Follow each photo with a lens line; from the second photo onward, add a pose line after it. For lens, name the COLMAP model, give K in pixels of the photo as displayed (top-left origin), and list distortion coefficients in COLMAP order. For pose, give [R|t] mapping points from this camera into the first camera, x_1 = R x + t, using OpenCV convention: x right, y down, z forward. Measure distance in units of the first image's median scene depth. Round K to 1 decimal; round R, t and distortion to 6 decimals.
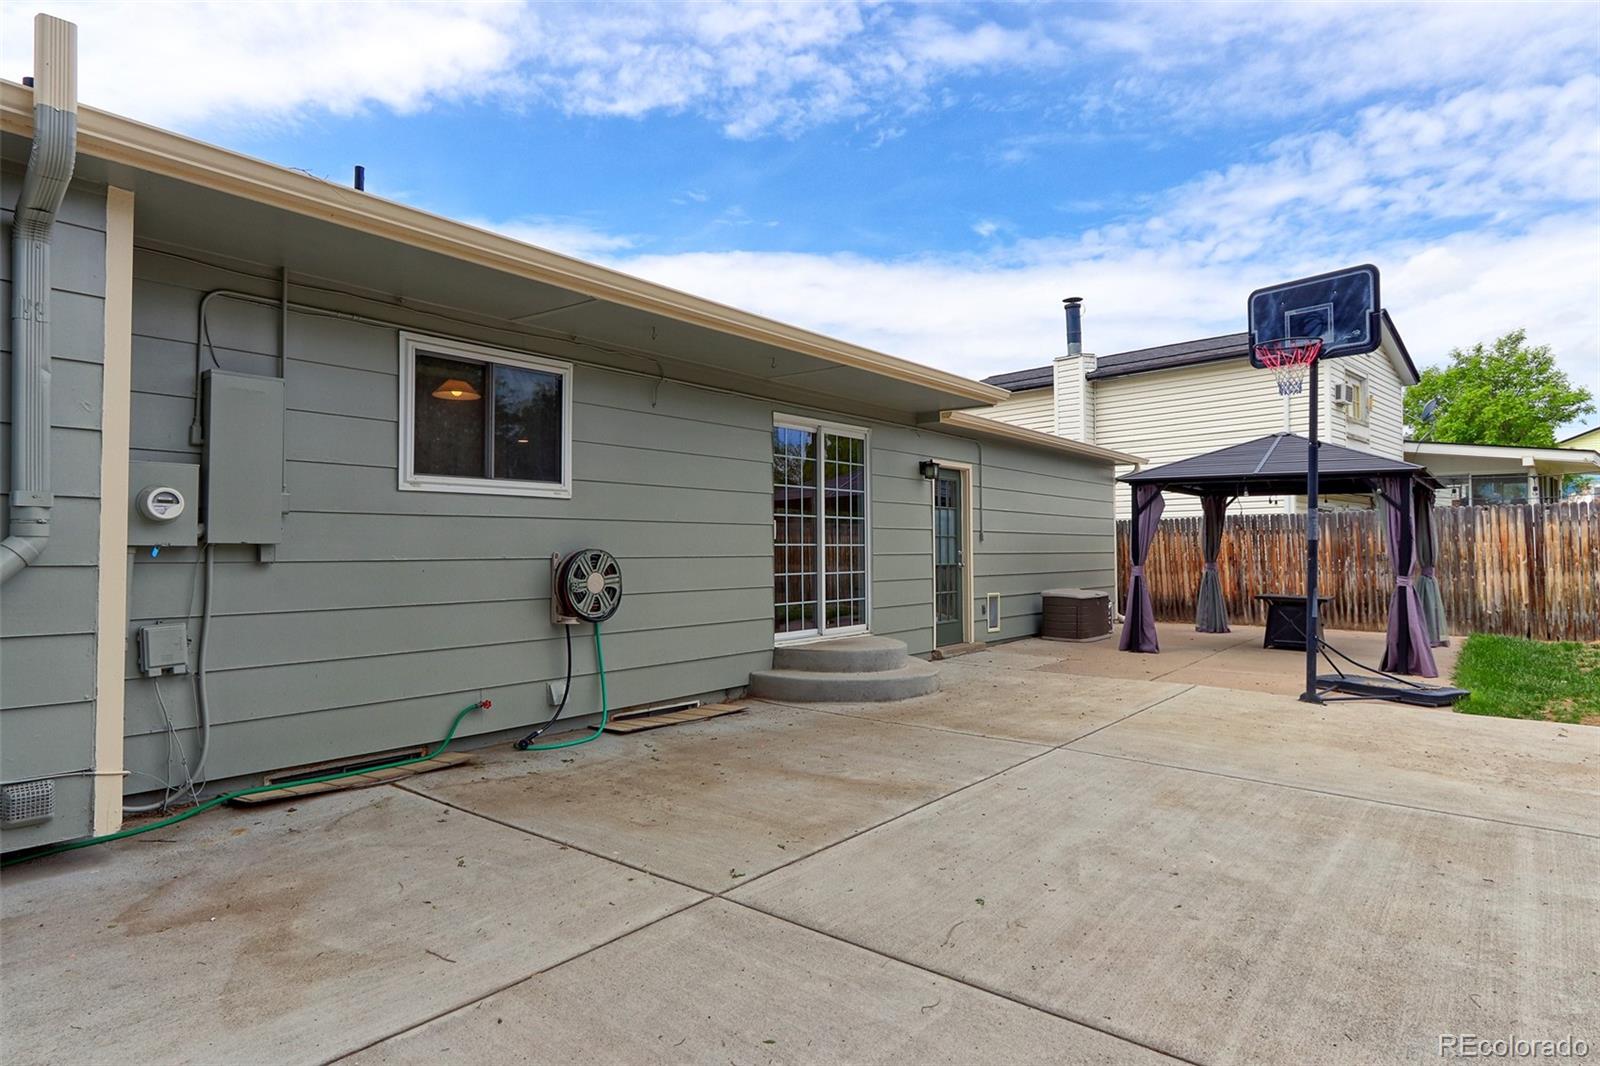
lens RADIAL K [[883.7, 0, 787.6], [0, 883.7, 524.6], [0, 0, 1]] dist [-0.003688, 0.003532]
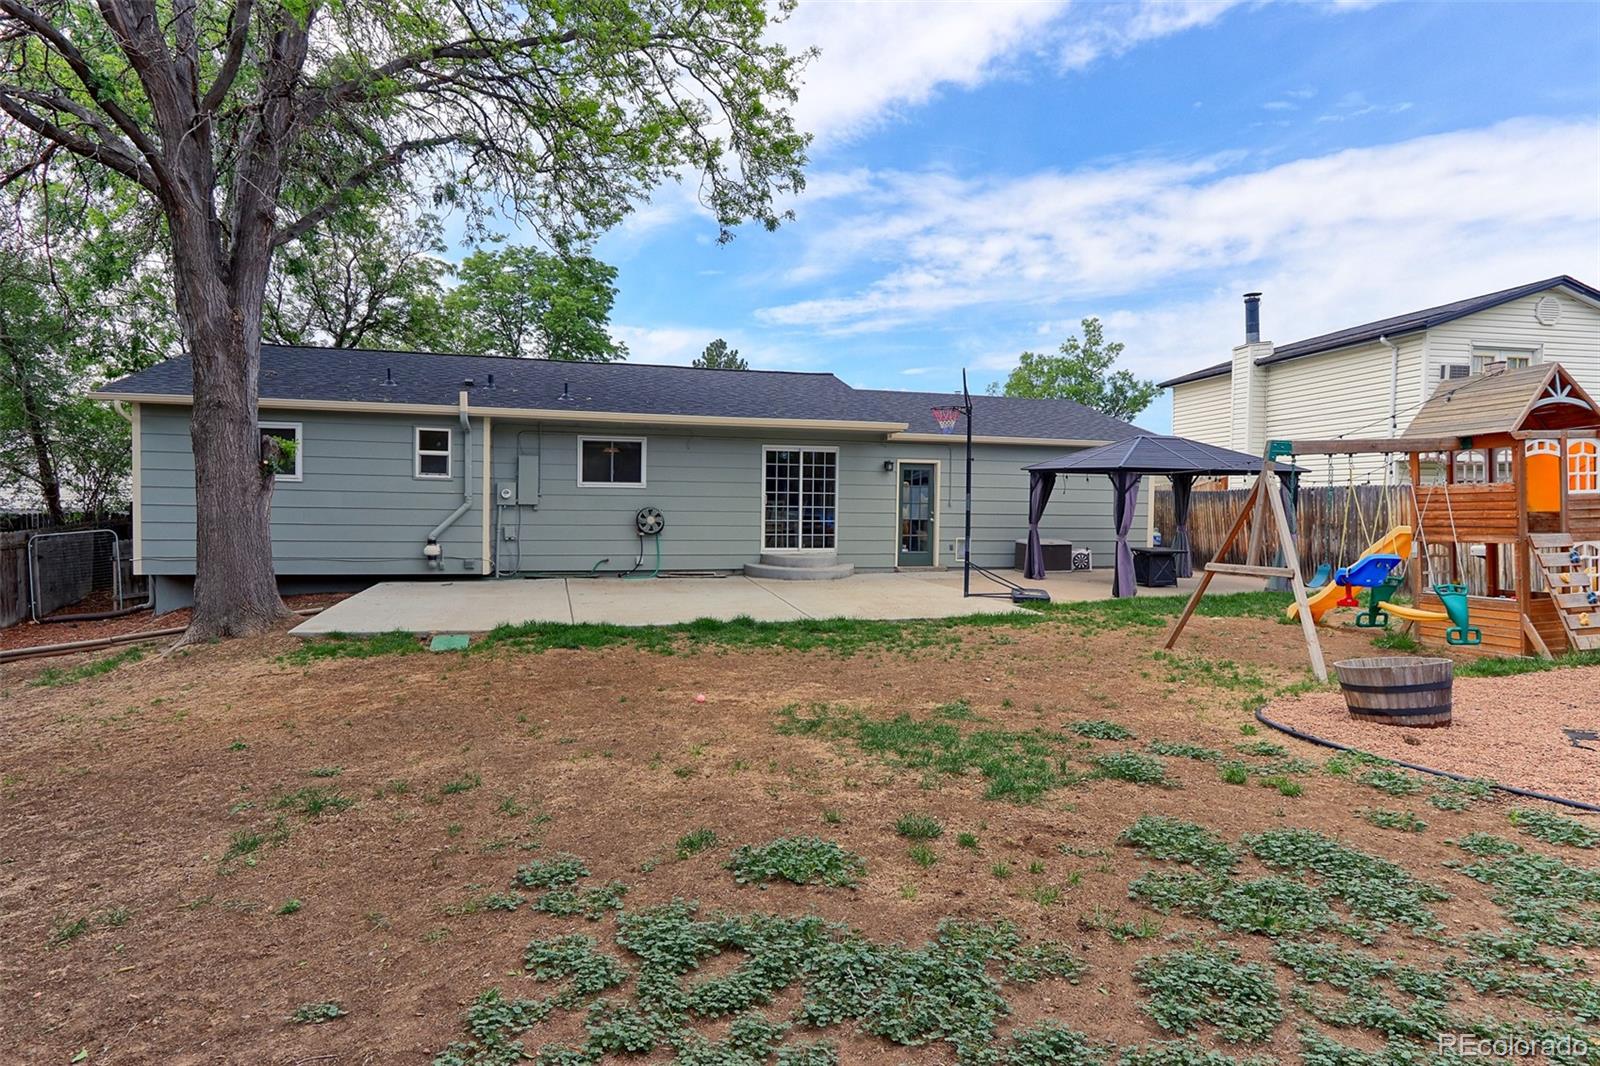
lens RADIAL K [[883.7, 0, 808.4], [0, 883.7, 528.8], [0, 0, 1]] dist [-0.003688, 0.003532]
pose [[0.822651, 0.037575, -0.567304, 1.760636], [-0.002100, 0.998008, 0.063056, -0.080291], [0.568543, -0.050682, 0.821091, -0.959498]]
